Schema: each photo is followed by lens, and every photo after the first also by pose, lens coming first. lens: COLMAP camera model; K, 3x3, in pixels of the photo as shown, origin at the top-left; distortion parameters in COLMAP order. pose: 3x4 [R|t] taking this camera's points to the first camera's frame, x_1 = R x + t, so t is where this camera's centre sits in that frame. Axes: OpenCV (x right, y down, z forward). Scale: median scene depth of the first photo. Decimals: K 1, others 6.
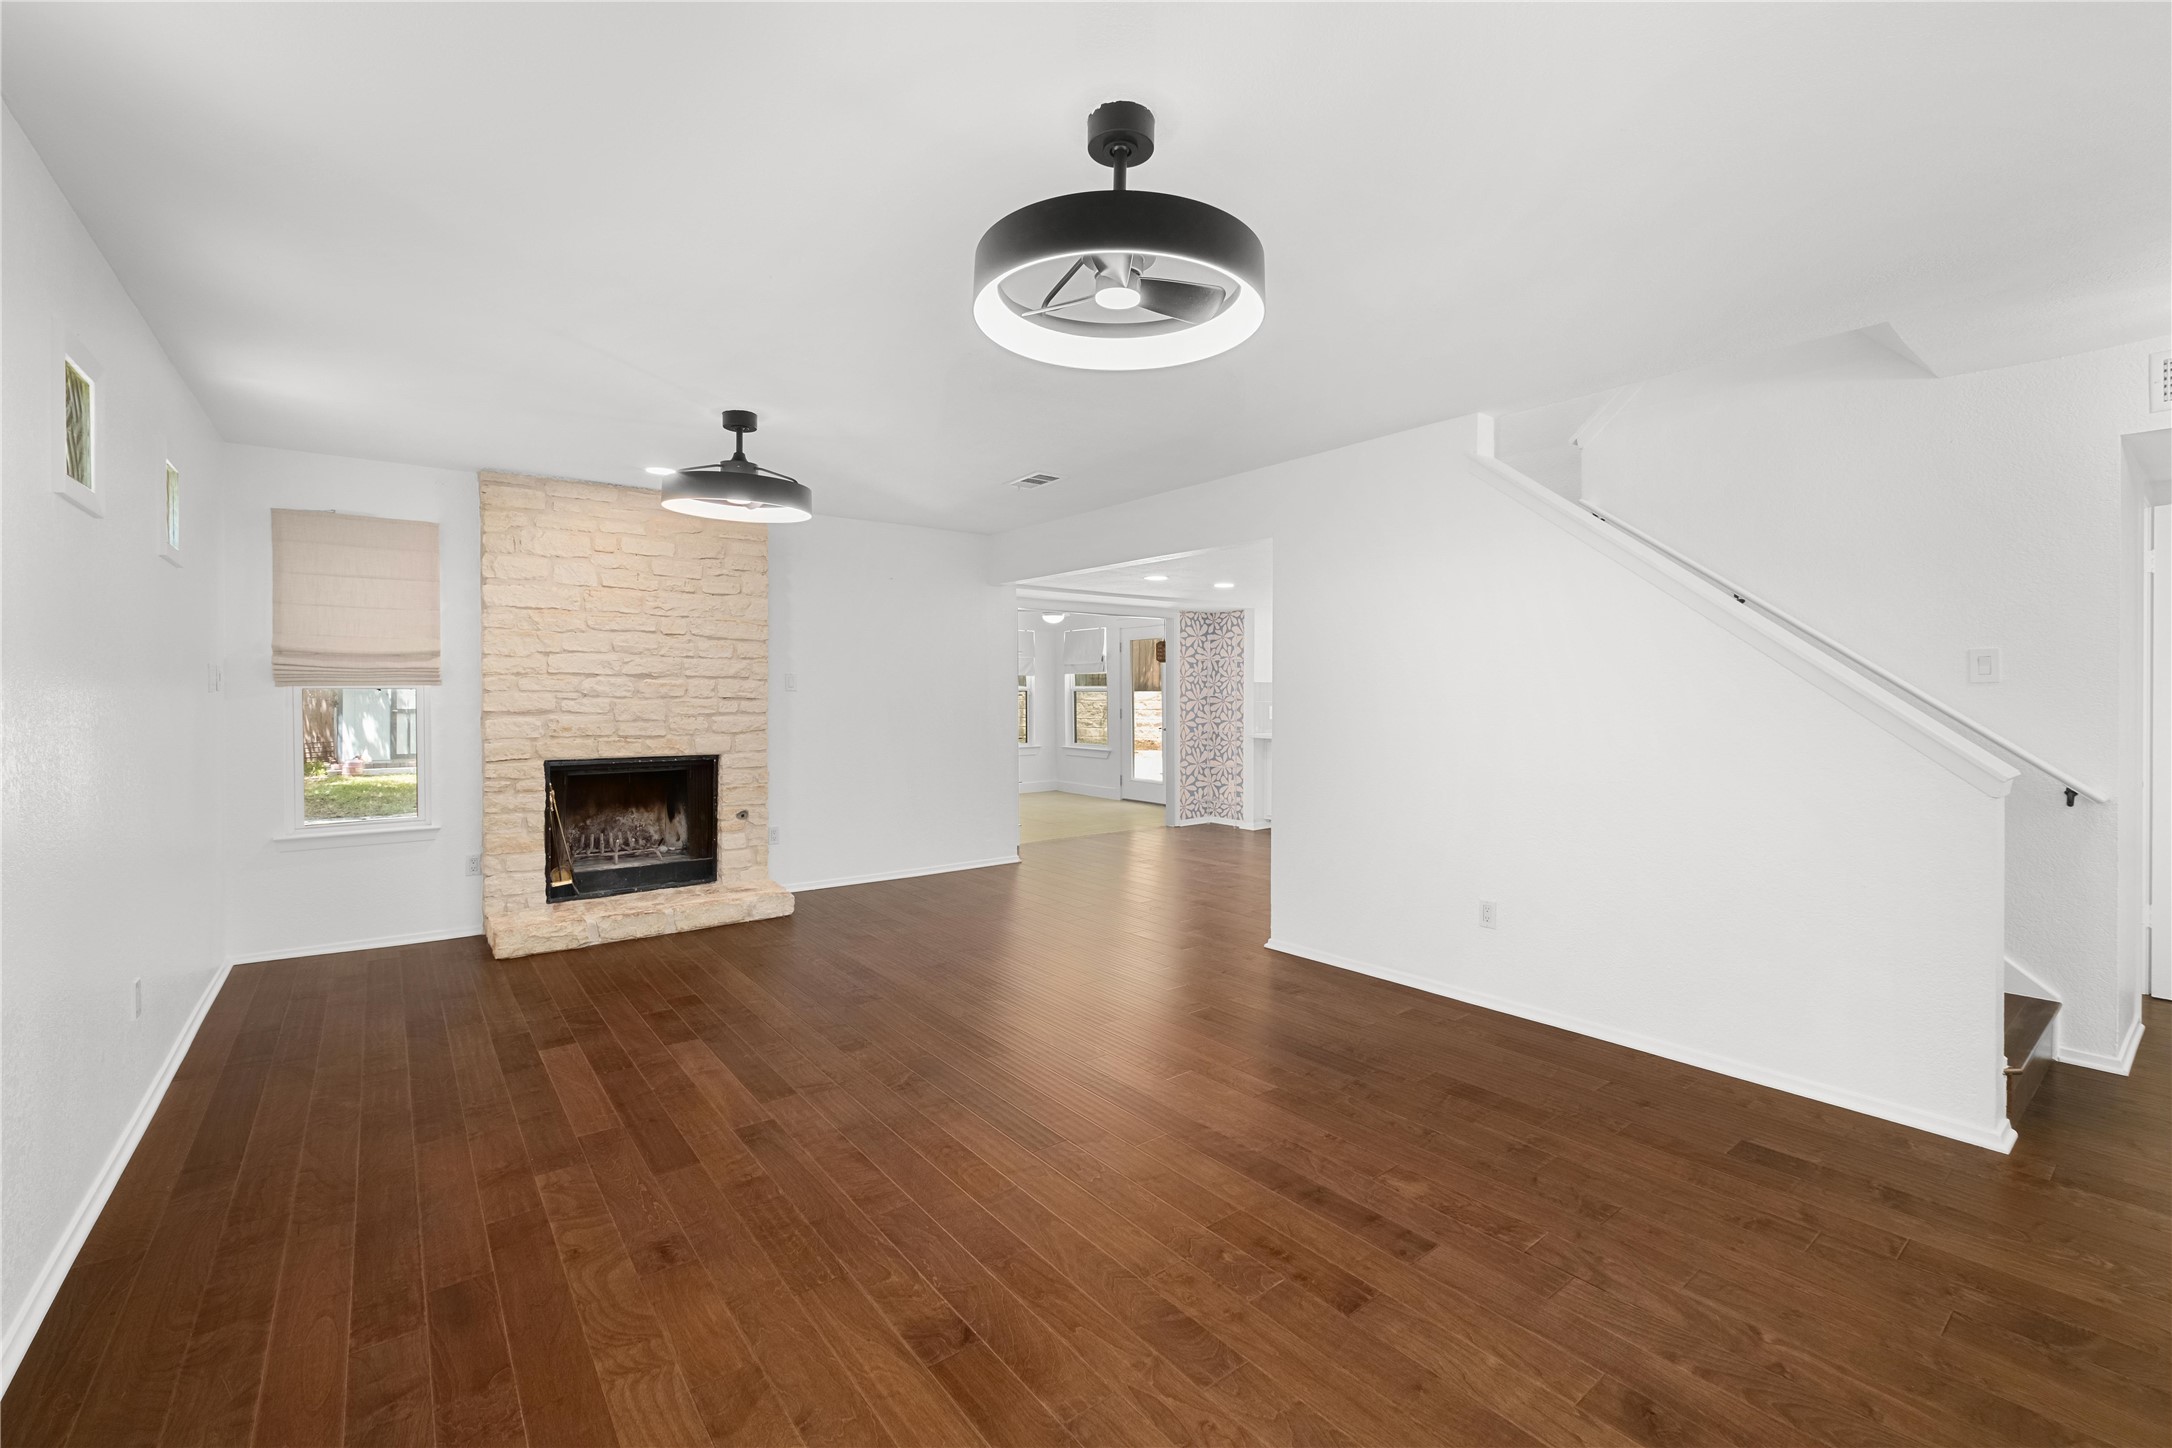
lens RADIAL K [[913.3, 0, 1098.8], [0, 913.3, 688.5], [0, 0, 1]] dist [-0.017302, 0.008571]
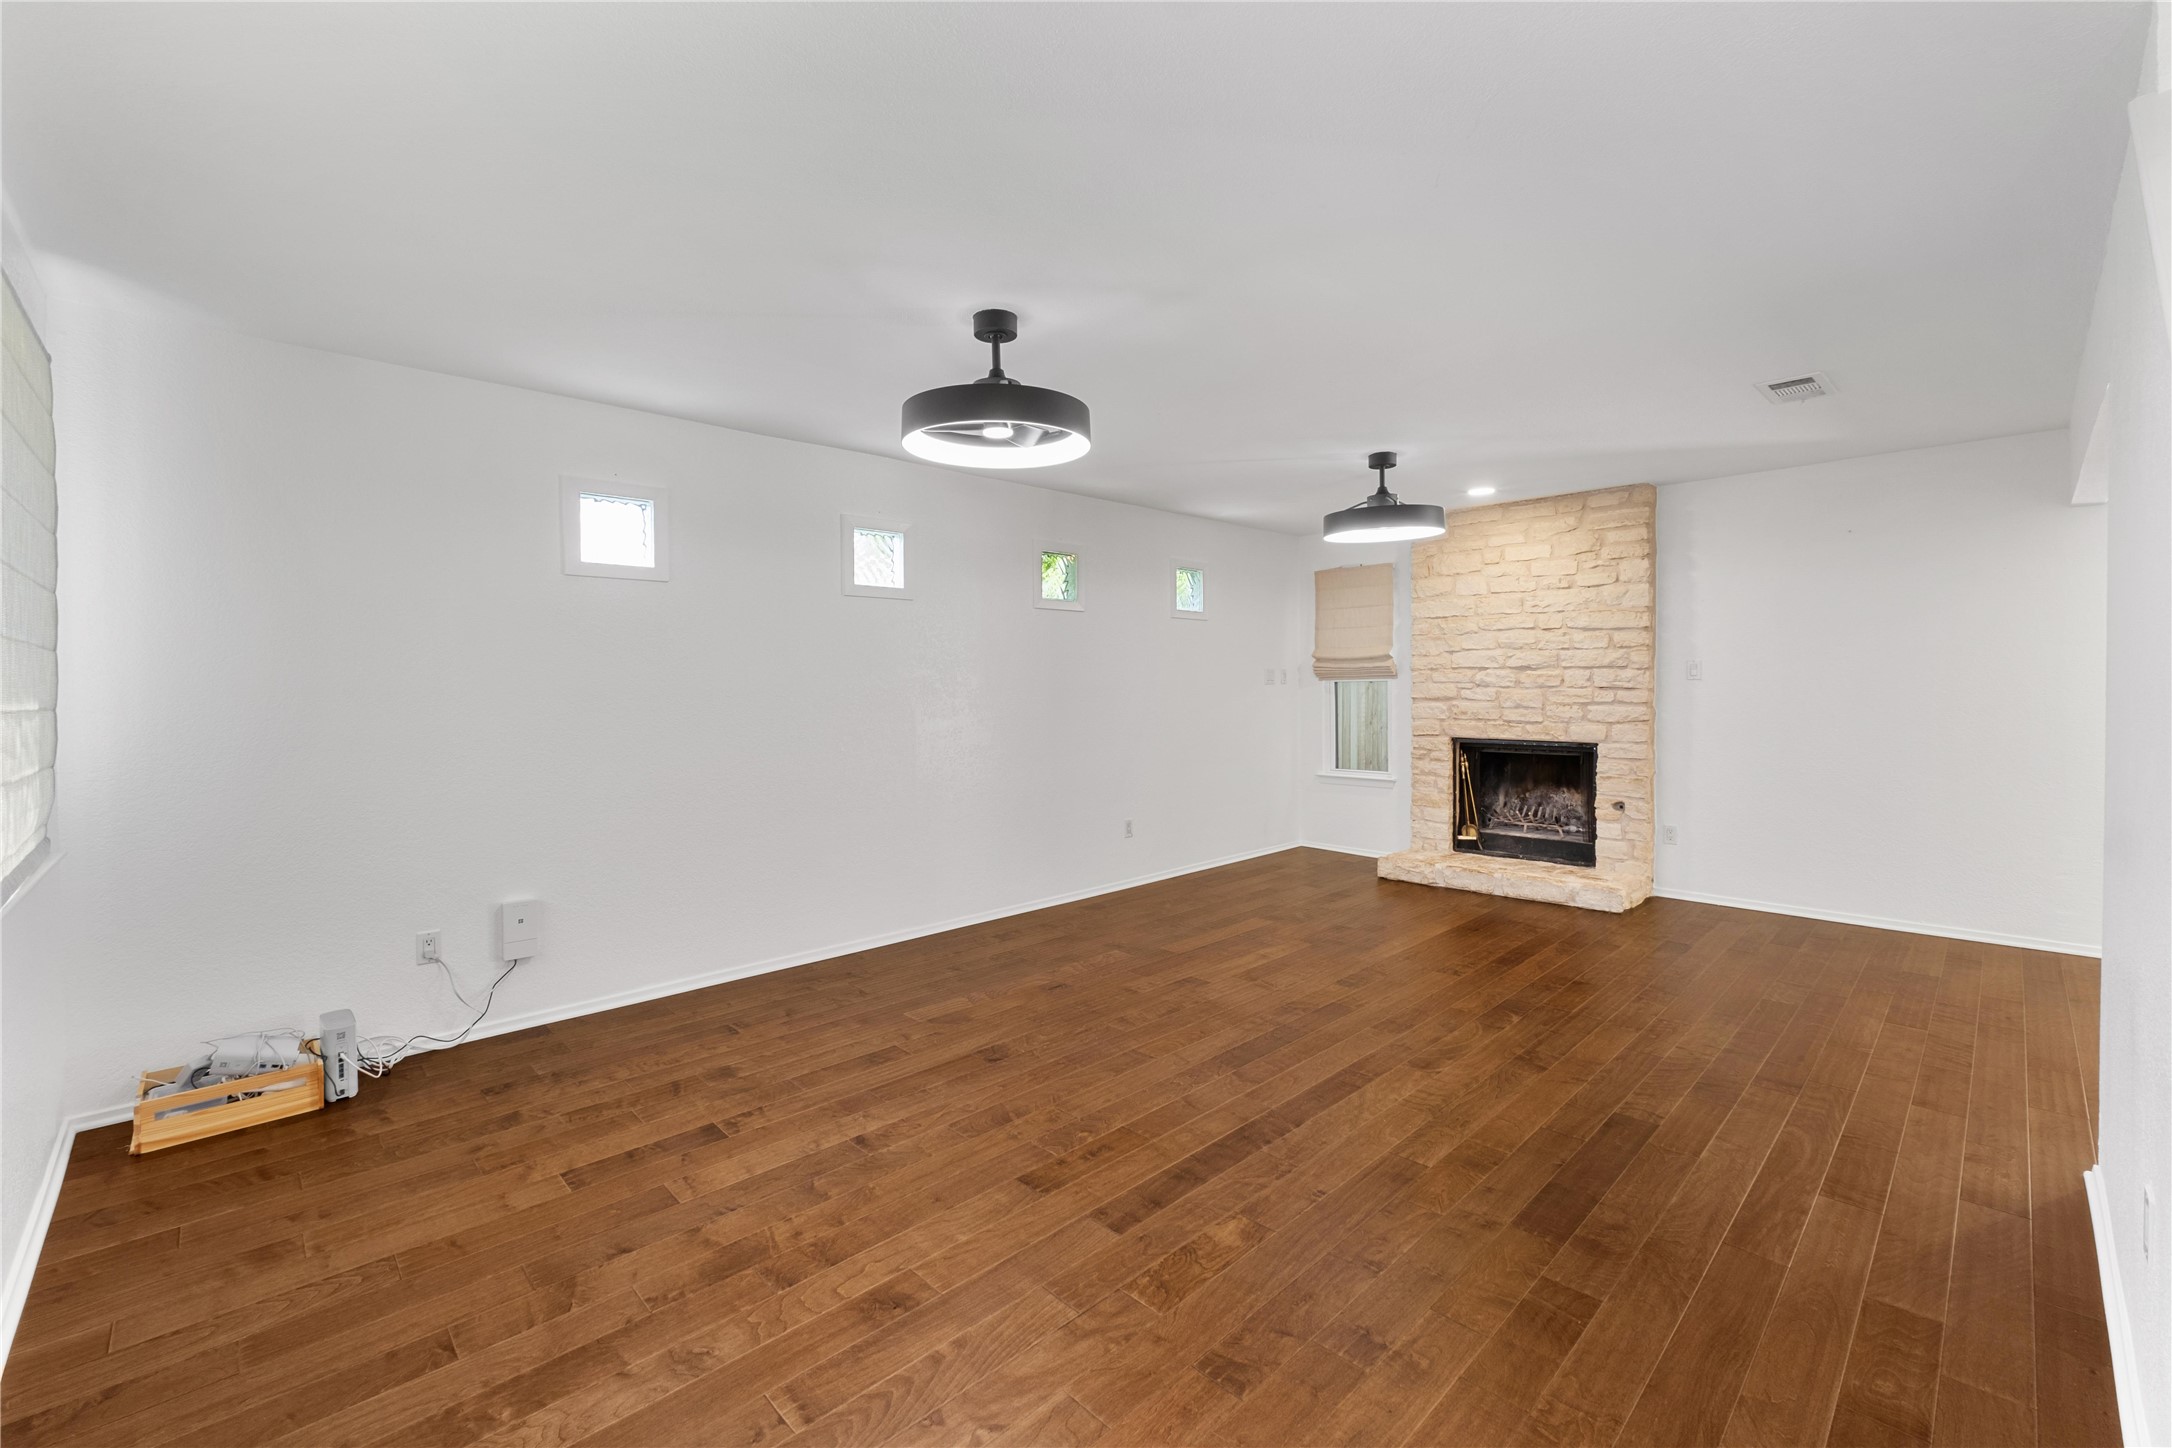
lens RADIAL K [[913.3, 0, 1098.8], [0, 913.3, 688.5], [0, 0, 1]] dist [-0.017302, 0.008571]
pose [[0.107557, 0.002763, -0.994195, 0.583227], [0.013449, 0.999901, 0.004233, -0.000379], [0.994108, -0.013827, 0.107510, 0.370902]]
